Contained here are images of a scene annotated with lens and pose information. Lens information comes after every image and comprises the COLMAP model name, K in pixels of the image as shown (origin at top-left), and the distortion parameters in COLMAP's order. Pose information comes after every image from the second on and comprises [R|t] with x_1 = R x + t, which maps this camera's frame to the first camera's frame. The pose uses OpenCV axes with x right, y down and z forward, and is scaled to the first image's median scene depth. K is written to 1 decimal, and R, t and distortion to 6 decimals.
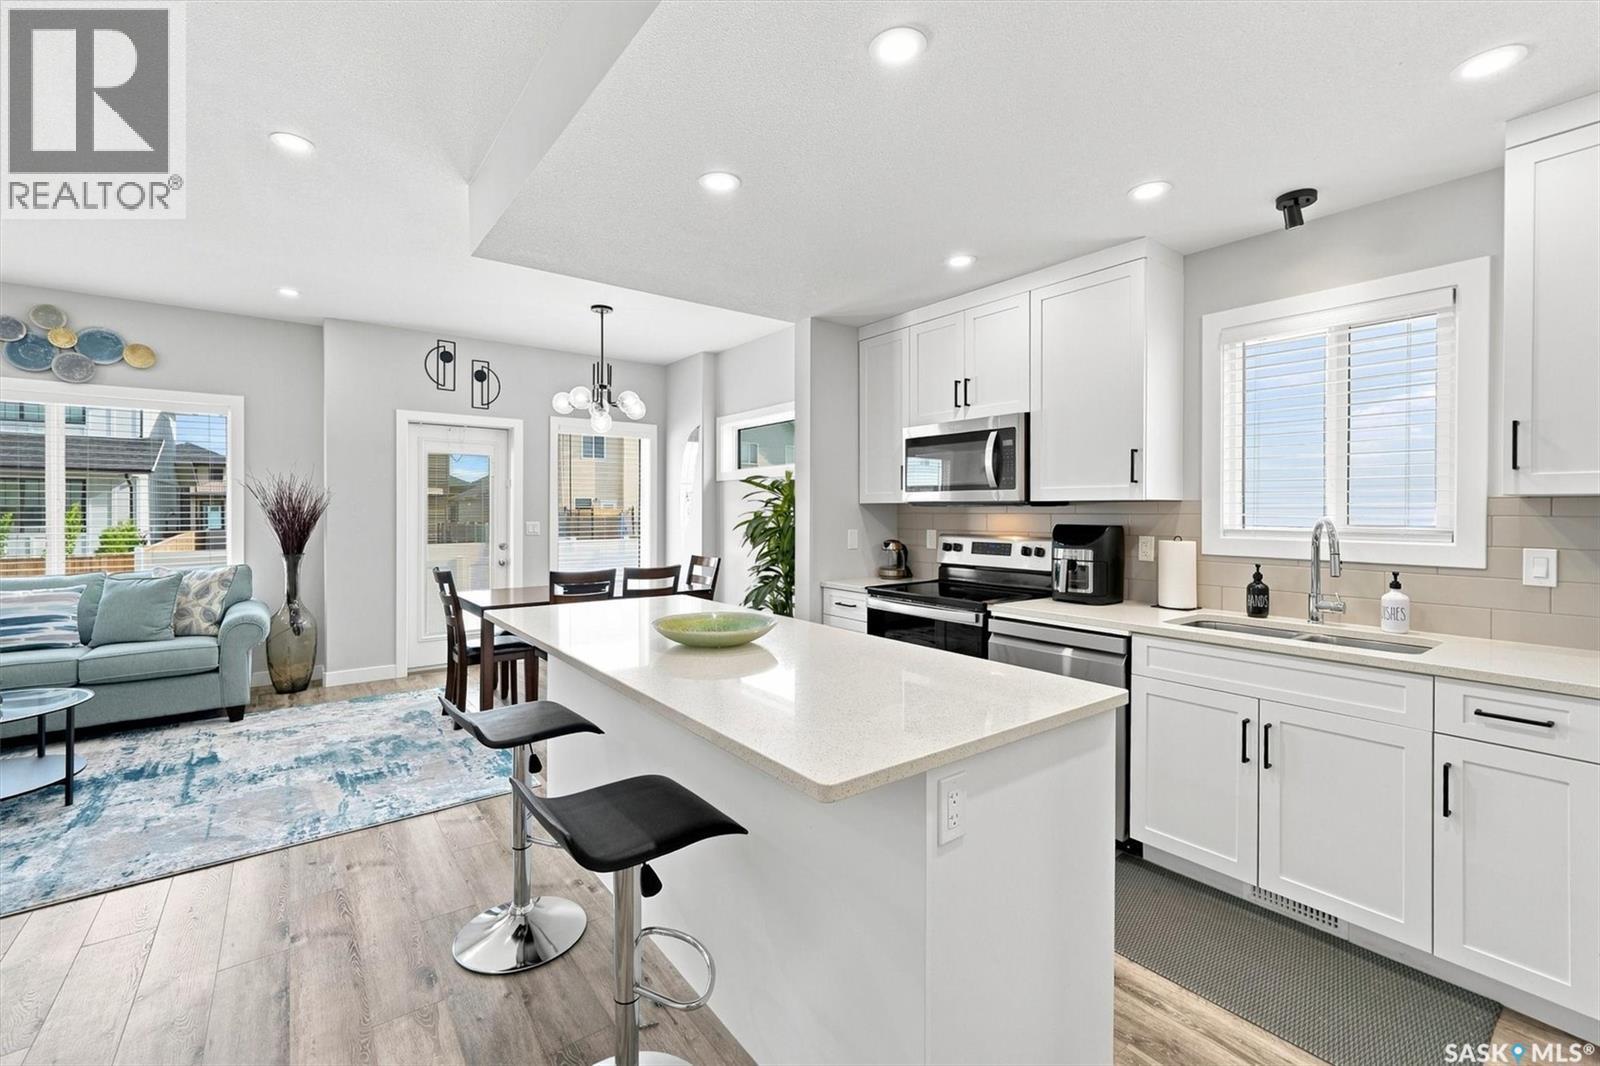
lens RADIAL K [[683.5, 0, 790.9], [0, 683.5, 515.2], [0, 0, 1]] dist [-0.004835, -0.000281]
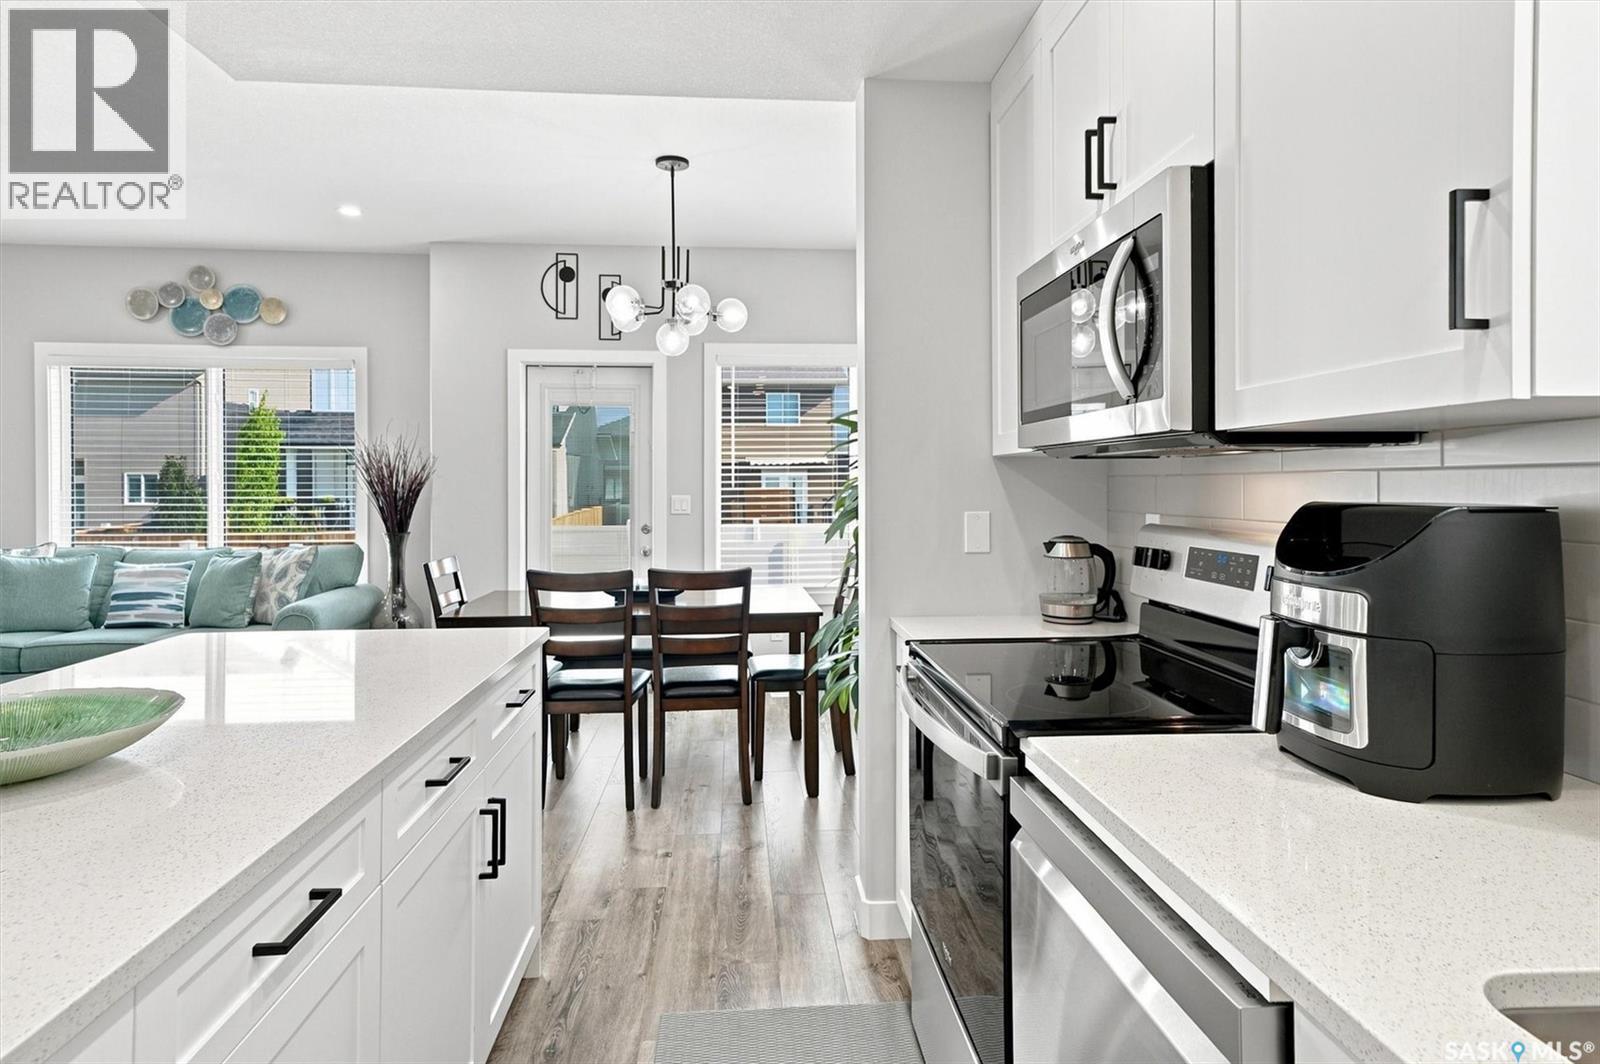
lens RADIAL K [[900.9, 0, 797.4], [0, 900.9, 480.0], [0, 0, 1]] dist [0.005128, 0.000770]
pose [[0.845297, -0.005598, -0.534268, 0.424736], [-0.000813, 0.999930, -0.011763, 0.008600], [0.534296, 0.010378, 0.845233, 0.543474]]
